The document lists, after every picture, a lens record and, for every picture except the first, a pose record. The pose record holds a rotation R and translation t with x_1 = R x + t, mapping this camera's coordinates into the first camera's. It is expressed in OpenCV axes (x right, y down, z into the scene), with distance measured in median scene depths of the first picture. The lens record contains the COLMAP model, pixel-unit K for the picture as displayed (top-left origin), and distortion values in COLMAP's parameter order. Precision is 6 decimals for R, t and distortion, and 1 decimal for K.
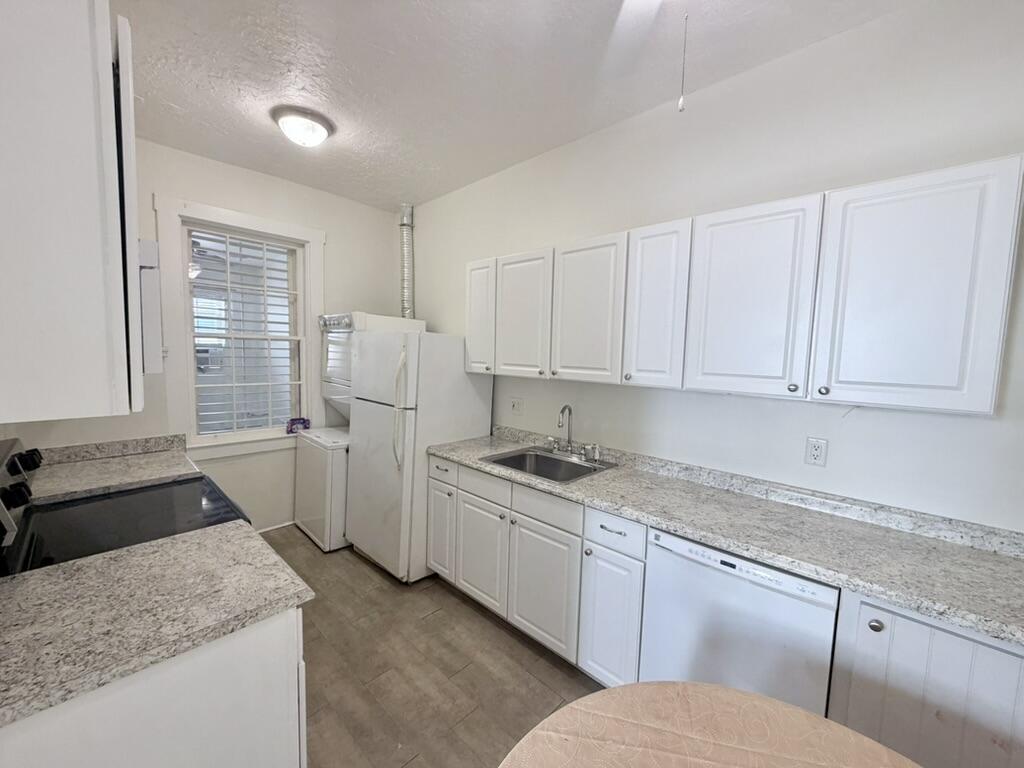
lens RADIAL K [[410.1, 0, 509.1], [0, 410.1, 383.5], [0, 0, 1]] dist [0.003111, -0.001118]
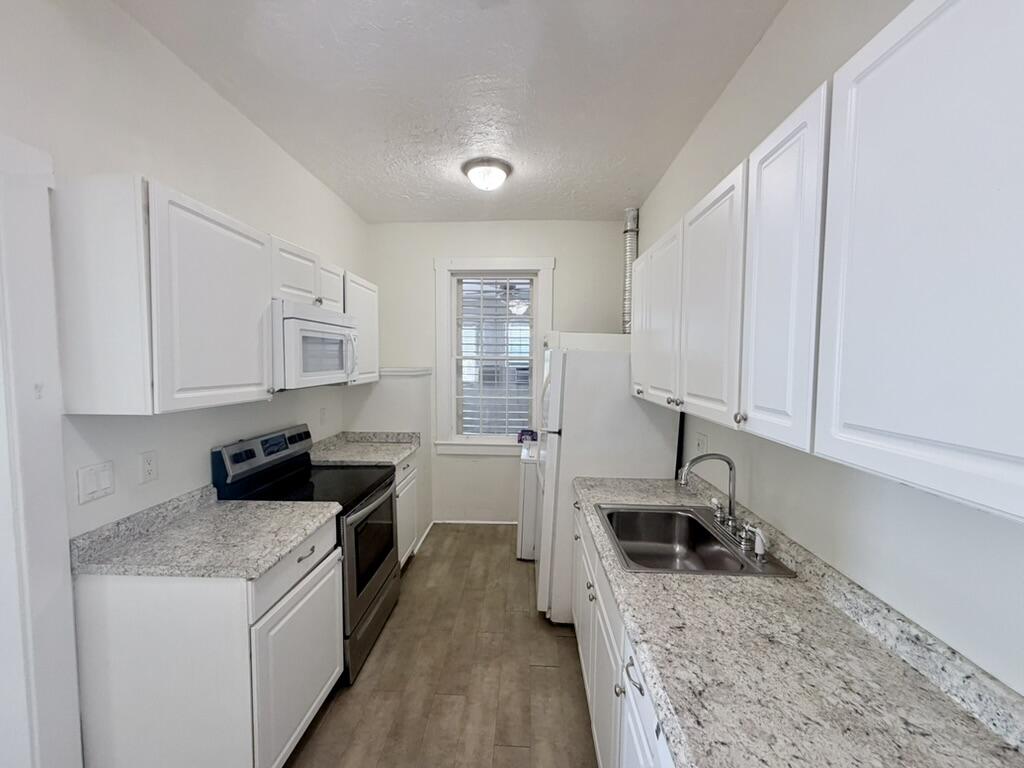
lens RADIAL K [[410.1, 0, 510.4], [0, 410.1, 384.2], [0, 0, 1]] dist [0.003111, -0.001118]
pose [[0.657114, 0.022388, -0.753458, 0.400179], [-0.049225, 0.998700, -0.013255, -0.030634], [0.752182, 0.045799, 0.657362, 0.320726]]
